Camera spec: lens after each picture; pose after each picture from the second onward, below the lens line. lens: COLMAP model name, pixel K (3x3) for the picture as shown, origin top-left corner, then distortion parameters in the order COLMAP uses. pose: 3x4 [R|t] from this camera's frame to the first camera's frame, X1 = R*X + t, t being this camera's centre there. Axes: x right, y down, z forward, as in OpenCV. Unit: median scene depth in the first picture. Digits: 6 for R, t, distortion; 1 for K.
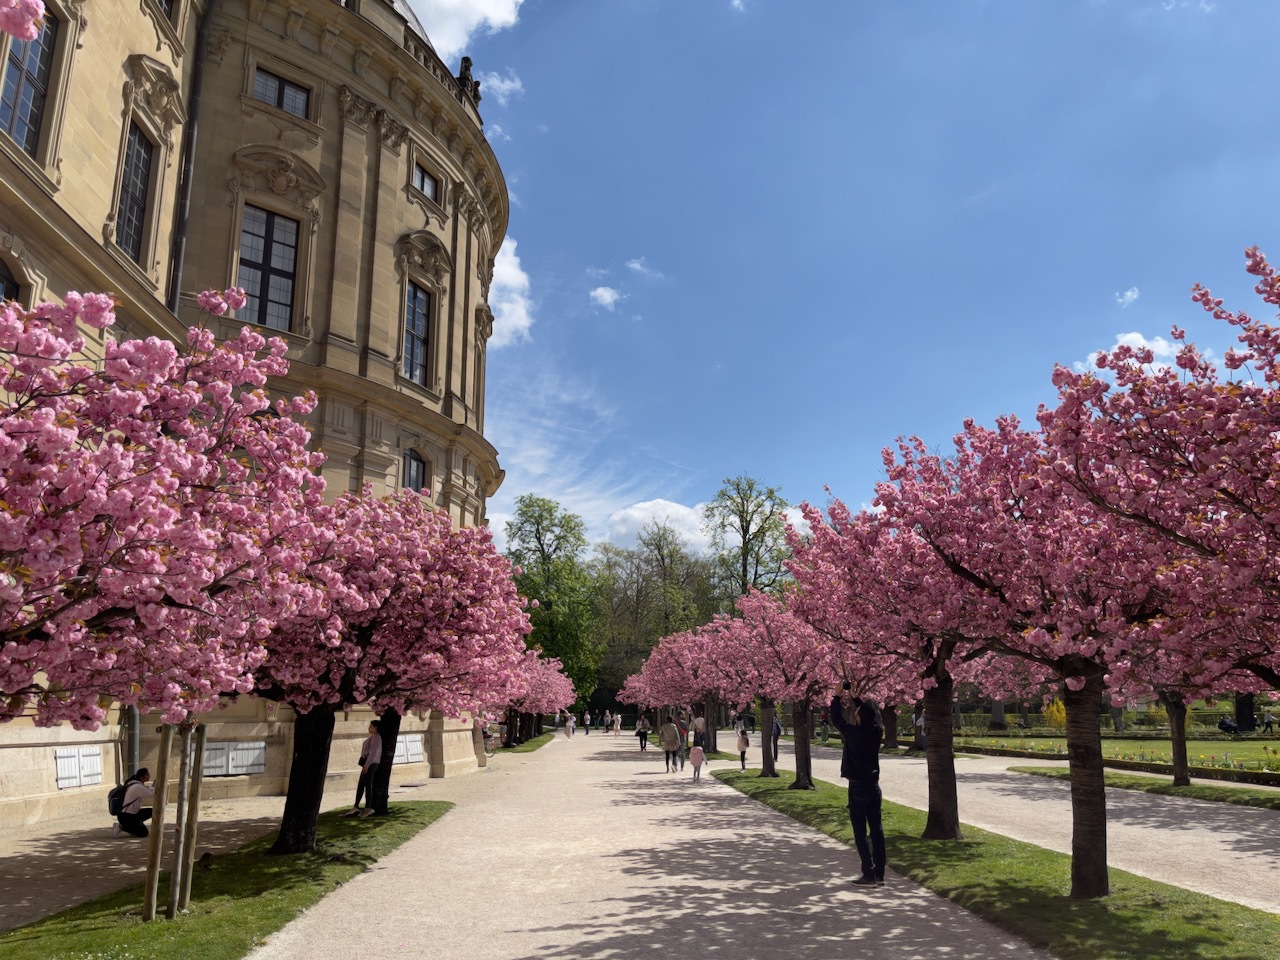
lens RADIAL K [[960.5, 0, 640.9], [0, 960.5, 485.4], [0, 0, 1]] dist [0.051464, -0.083739]
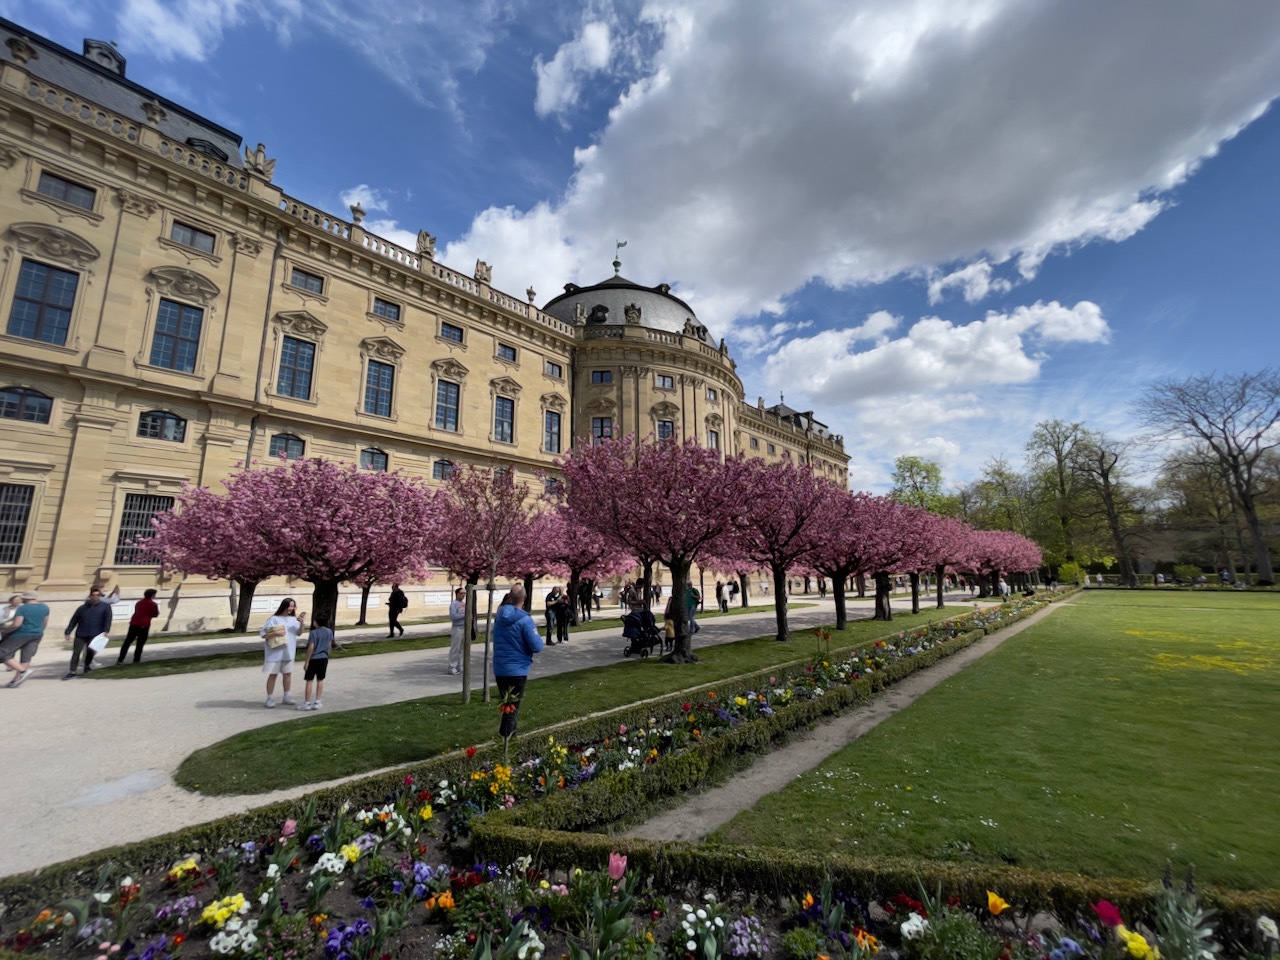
lens RADIAL K [[502.0, 0, 641.2], [0, 502.0, 486.0], [0, 0, 1]] dist [-0.048657, 0.015509]
pose [[0.693498, -0.138999, -0.706923, 0.713283], [0.176934, 0.984021, -0.019910, -0.016614], [0.698395, -0.111271, 0.707010, -0.050868]]
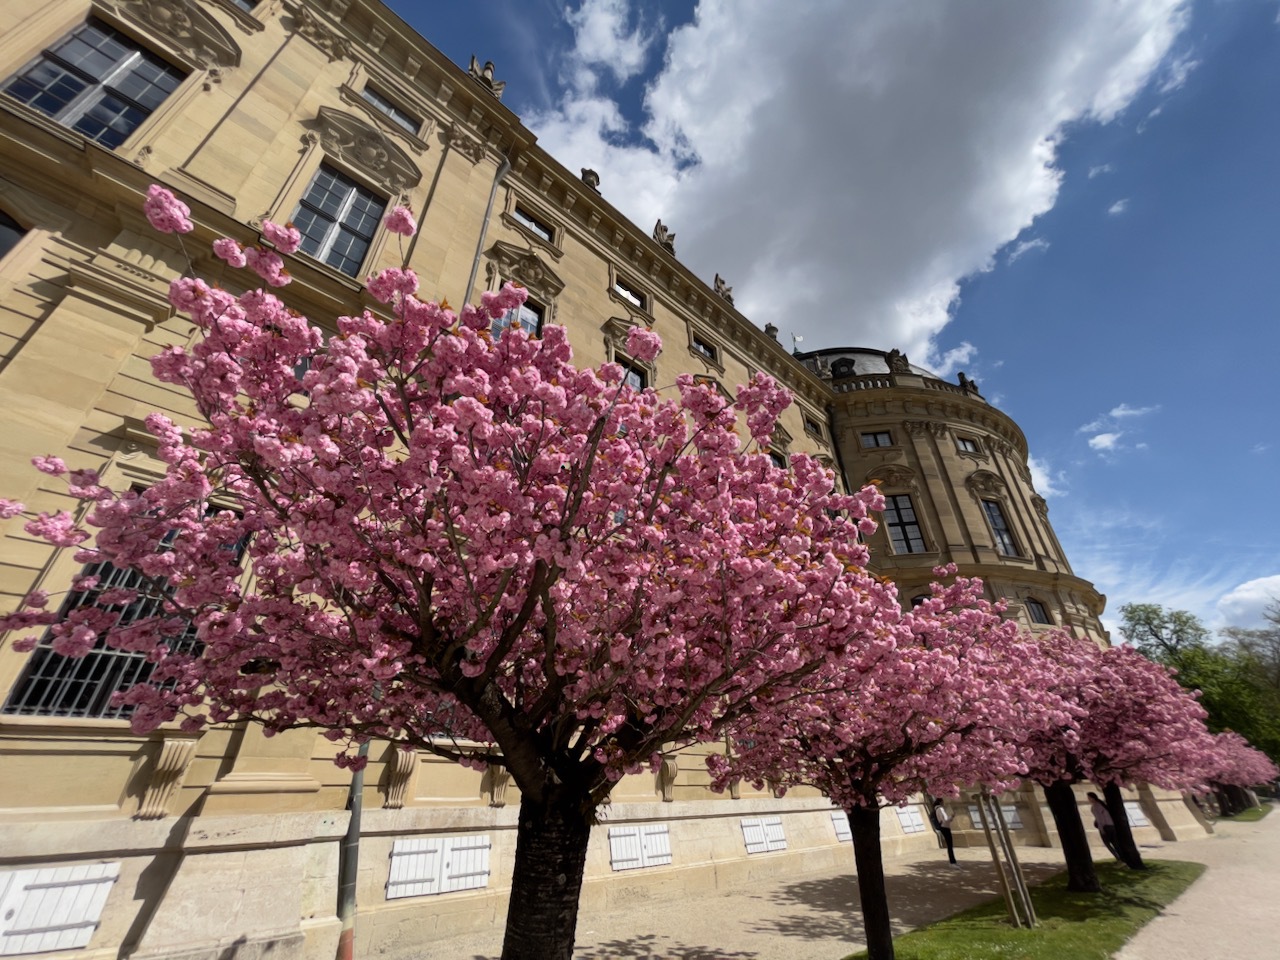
lens RADIAL K [[514.2, 0, 640.0], [0, 514.2, 480.0], [0, 0, 1]] dist [-0.017566, 0.007843]
pose [[0.630369, -0.403285, -0.663321, -0.005915], [0.183777, 0.907707, -0.377219, -0.014035], [0.754228, 0.115884, 0.646305, -0.050748]]
